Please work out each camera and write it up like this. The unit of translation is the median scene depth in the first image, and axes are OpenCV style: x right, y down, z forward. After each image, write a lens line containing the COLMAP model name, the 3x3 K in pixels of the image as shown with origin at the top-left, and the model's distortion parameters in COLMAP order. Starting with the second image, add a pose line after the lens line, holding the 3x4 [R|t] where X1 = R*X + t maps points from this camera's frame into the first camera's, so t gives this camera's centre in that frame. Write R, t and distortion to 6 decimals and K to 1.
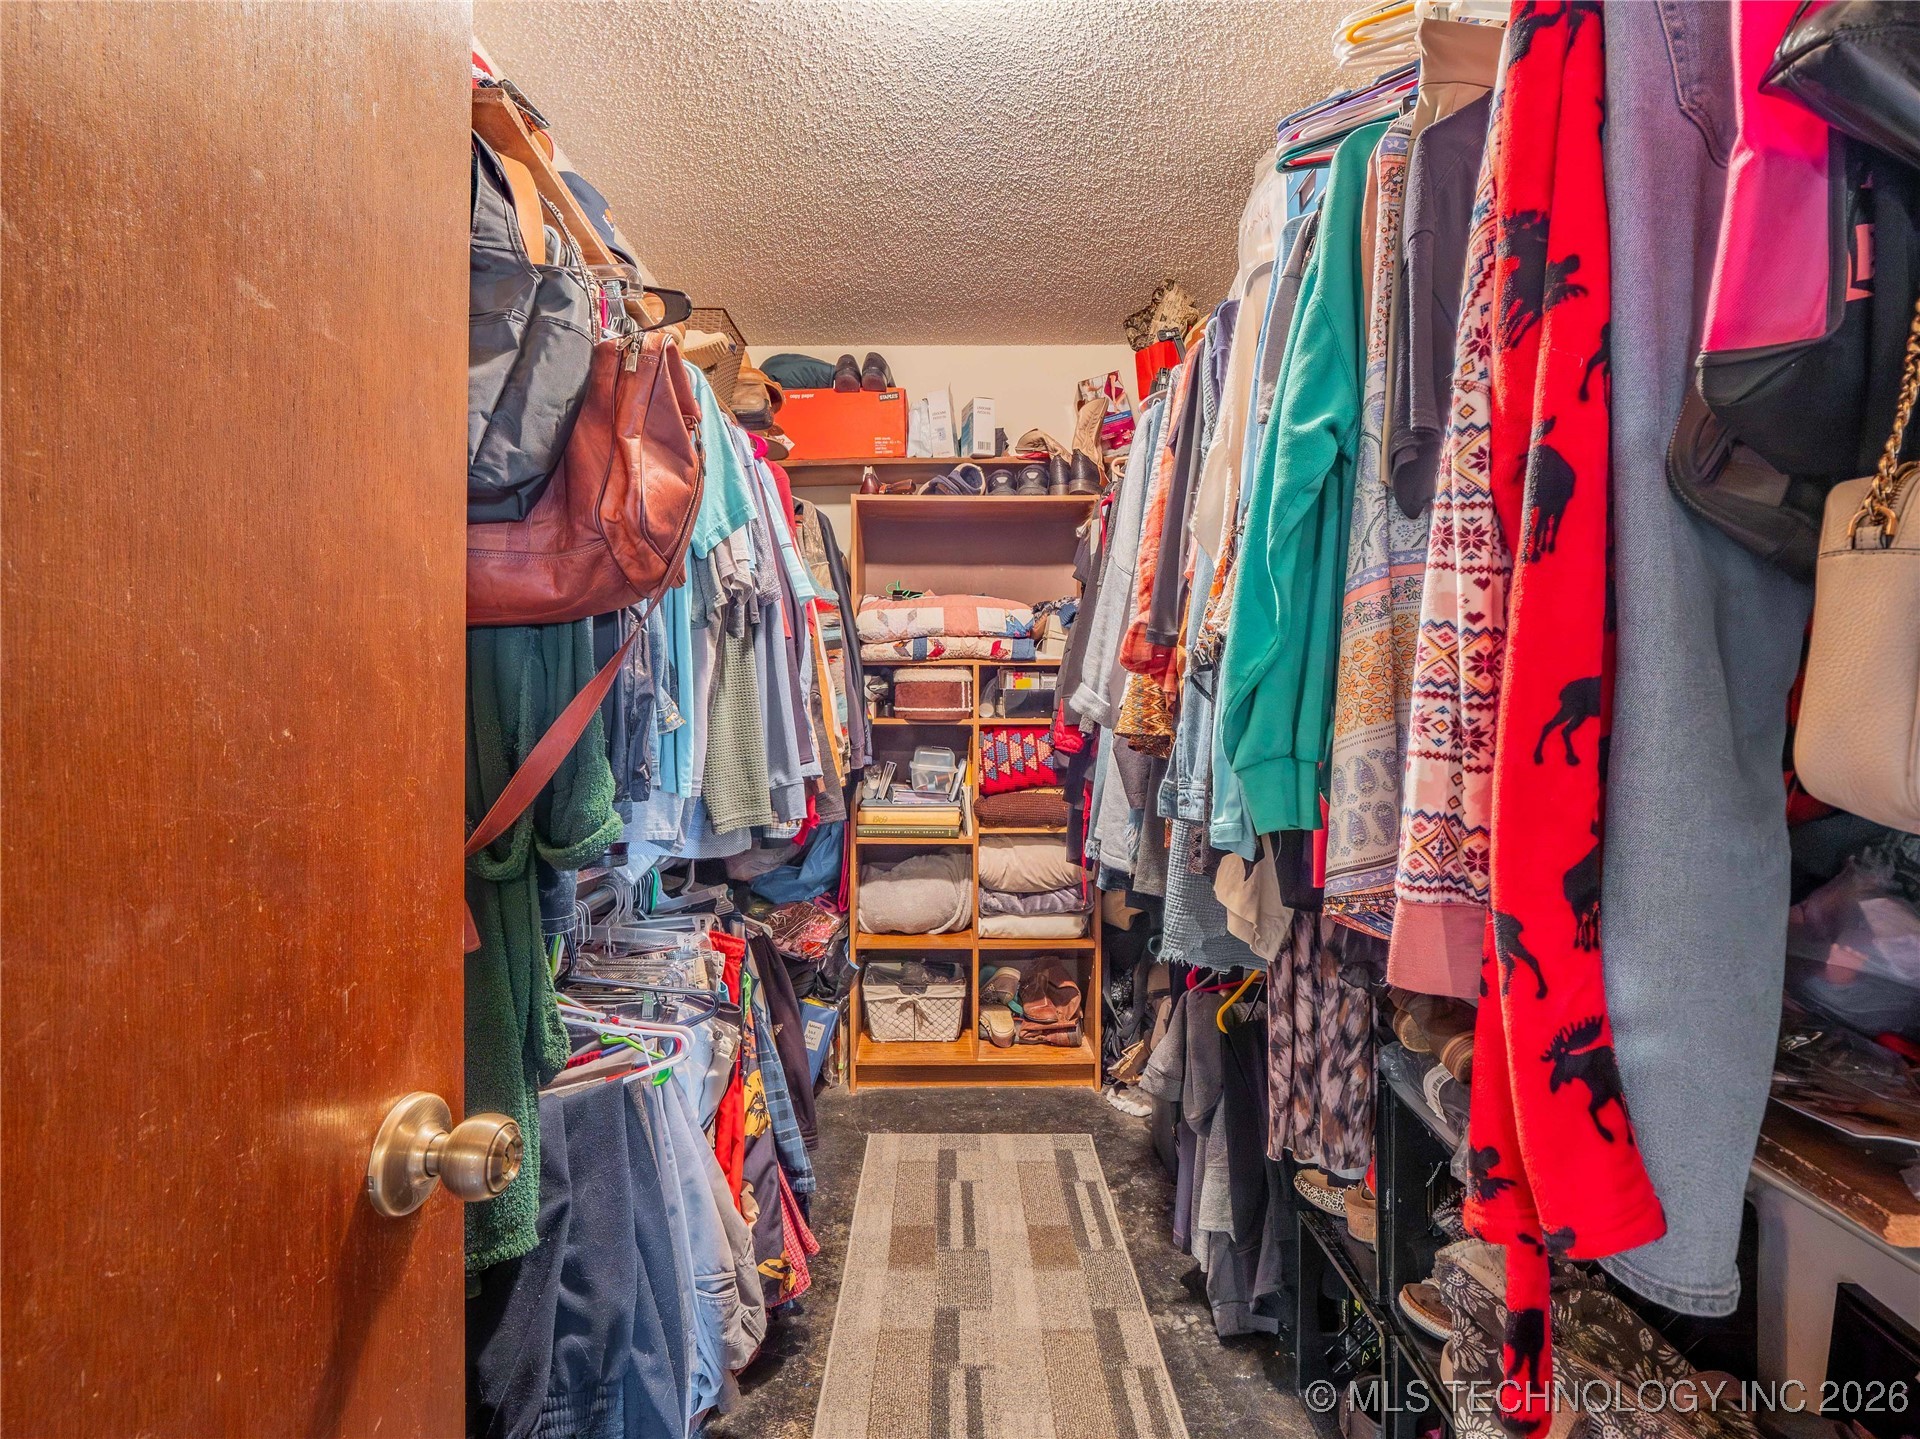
lens RADIAL K [[956.6, 0, 952.9], [0, 956.6, 693.8], [0, 0, 1]] dist [-0.005546, -0.001859]
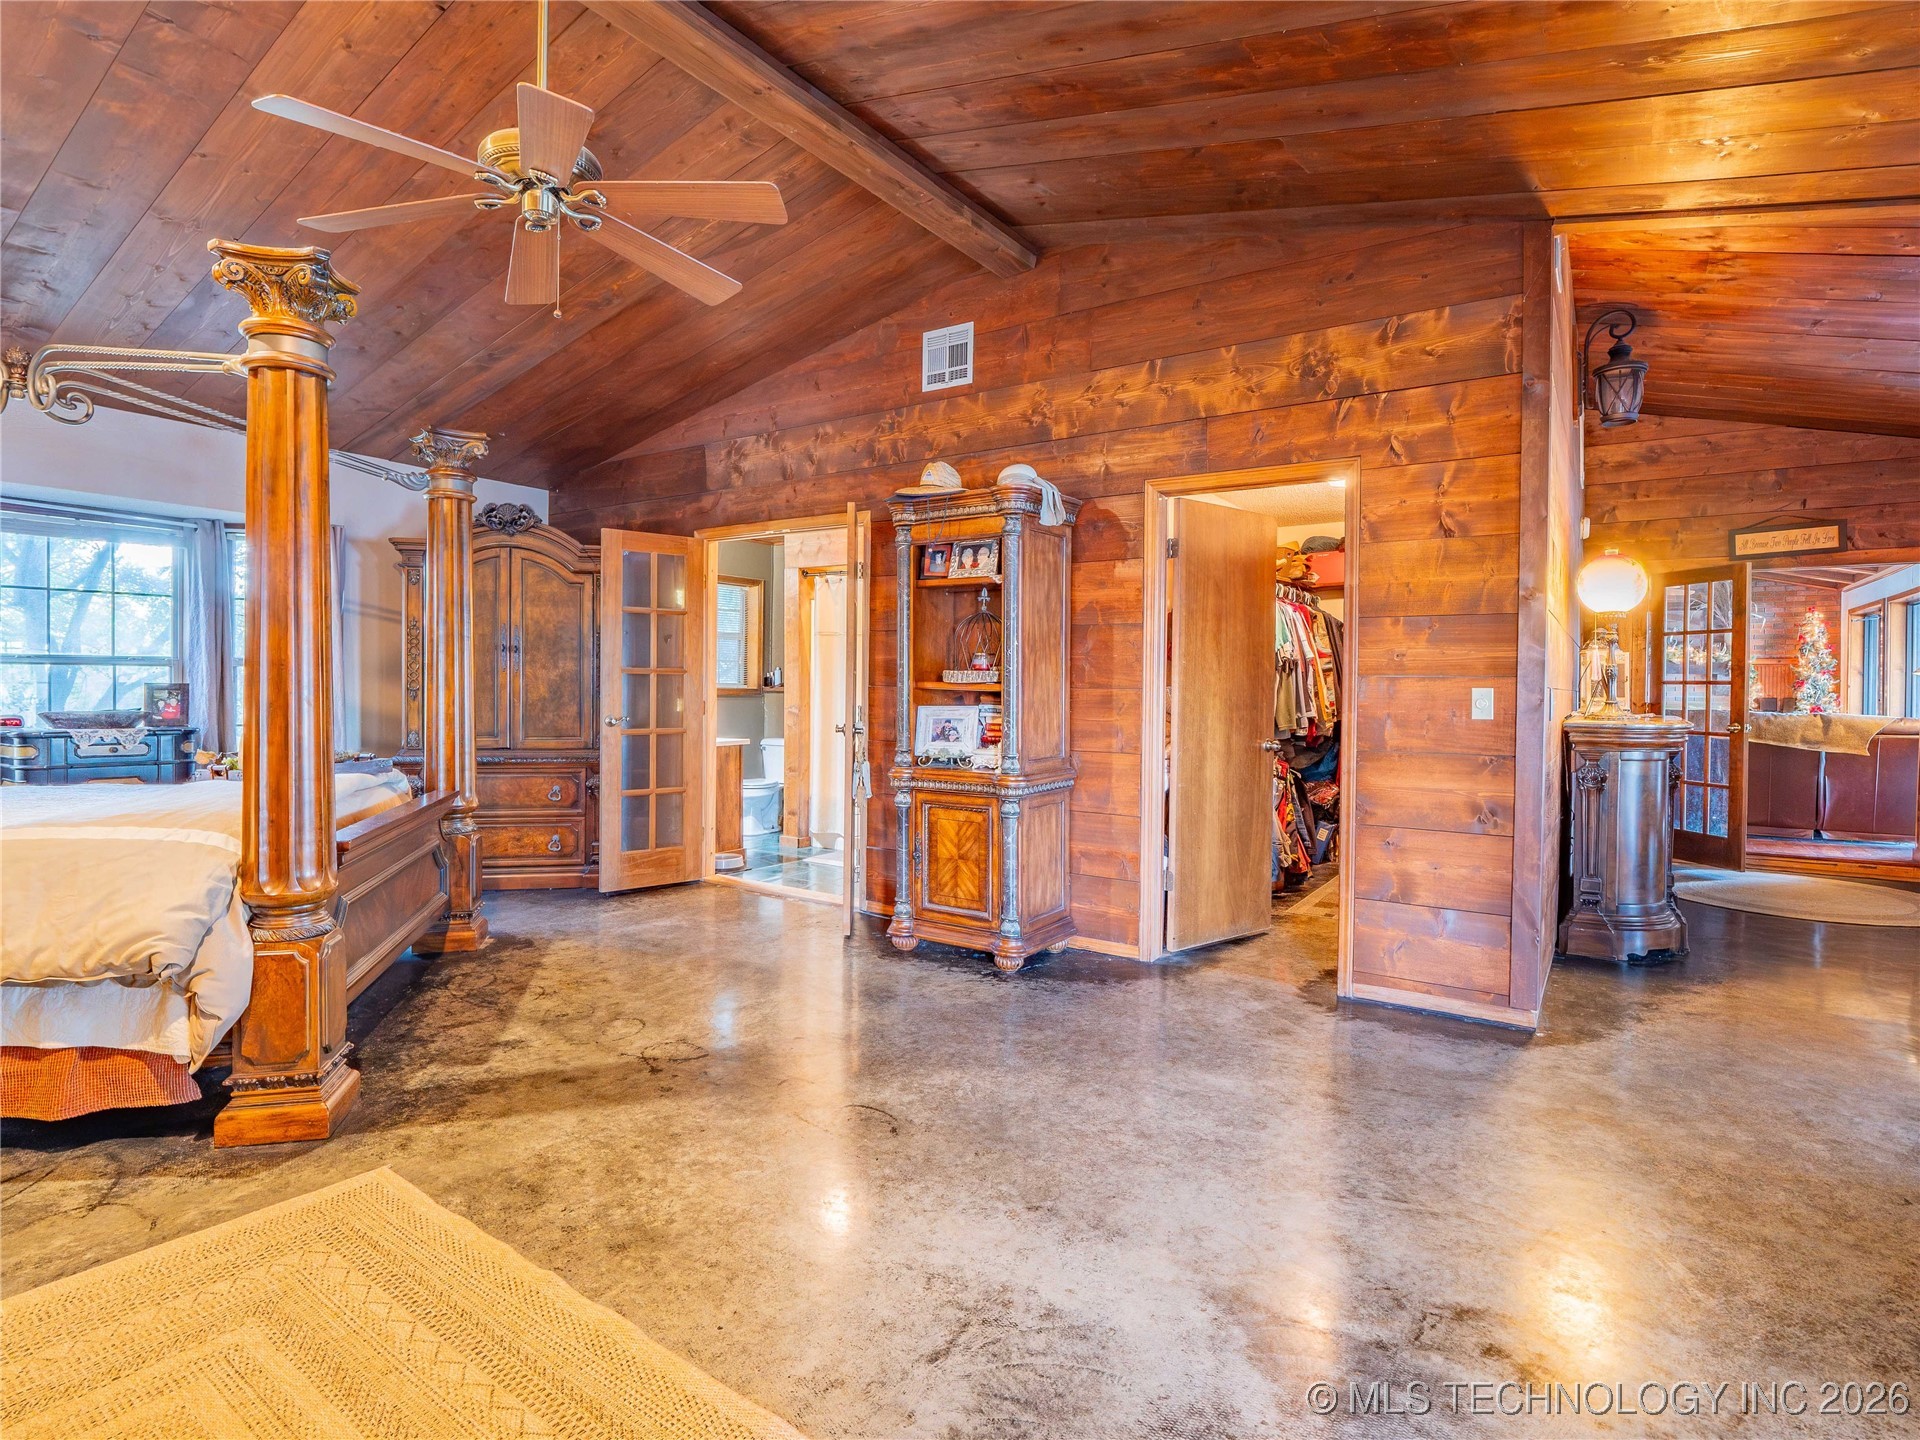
lens RADIAL K [[990.7, 0, 925.0], [0, 990.7, 694.6], [0, 0, 1]] dist [-0.002591, -0.001093]
pose [[0.824955, 0.011338, -0.565084, 0.899161], [-0.007822, 0.999932, 0.008642, -0.003187], [0.565144, -0.002709, 0.824988, -3.346901]]
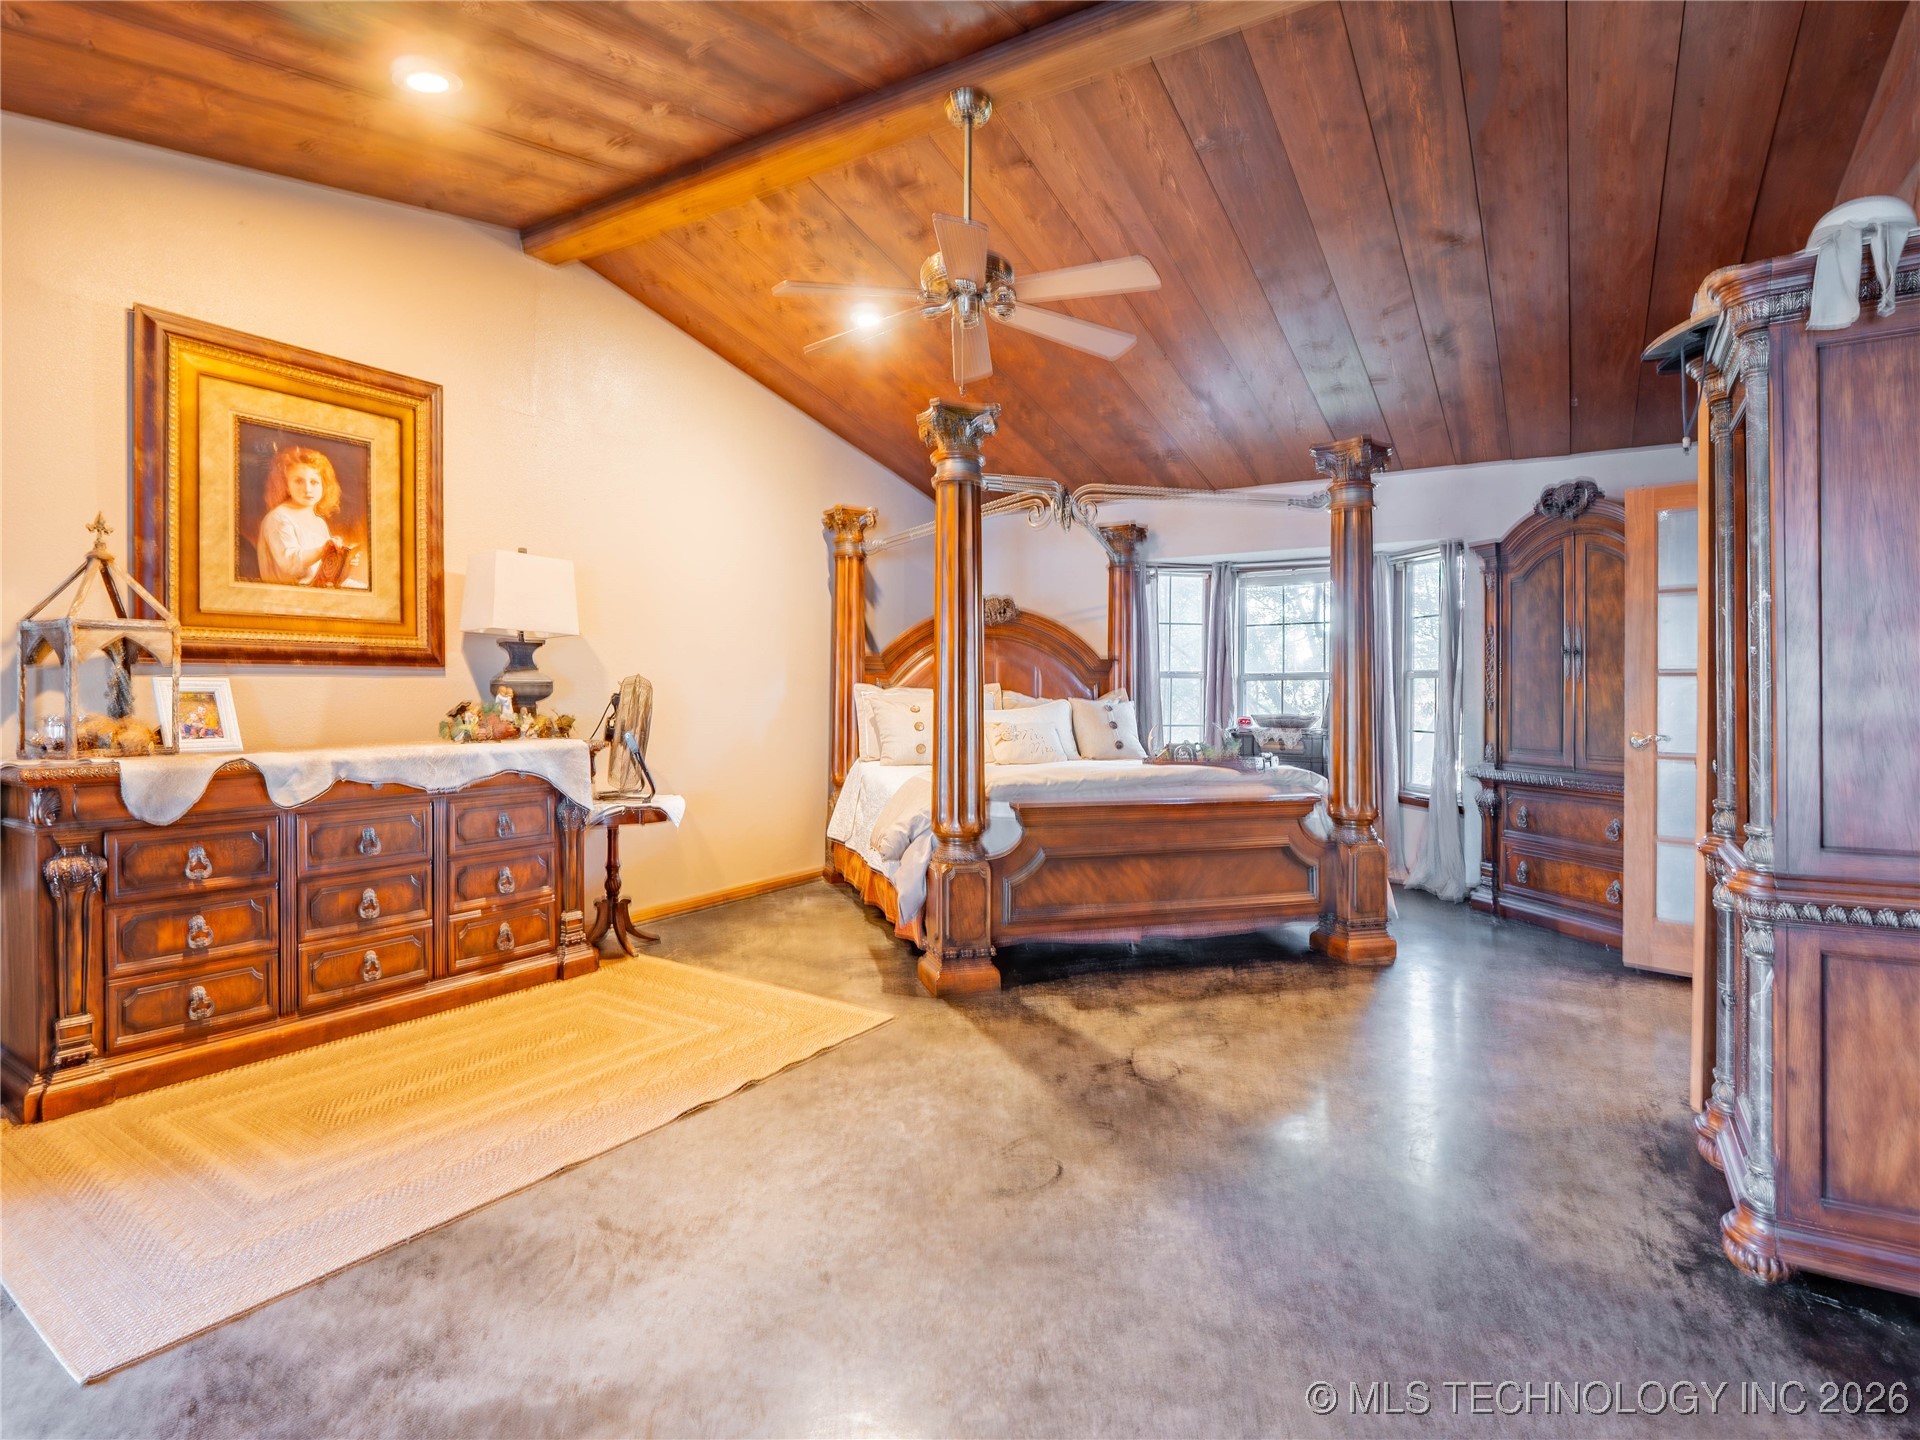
lens RADIAL K [[1000.5, 0, 957.5], [0, 1000.5, 697.8], [0, 0, 1]] dist [-0.015627, -0.001479]
pose [[-0.515285, 0.004131, -0.857009, 1.293654], [-0.004425, 0.999962, 0.007480, 0.000443], [0.857008, 0.007646, -0.515247, -0.867042]]
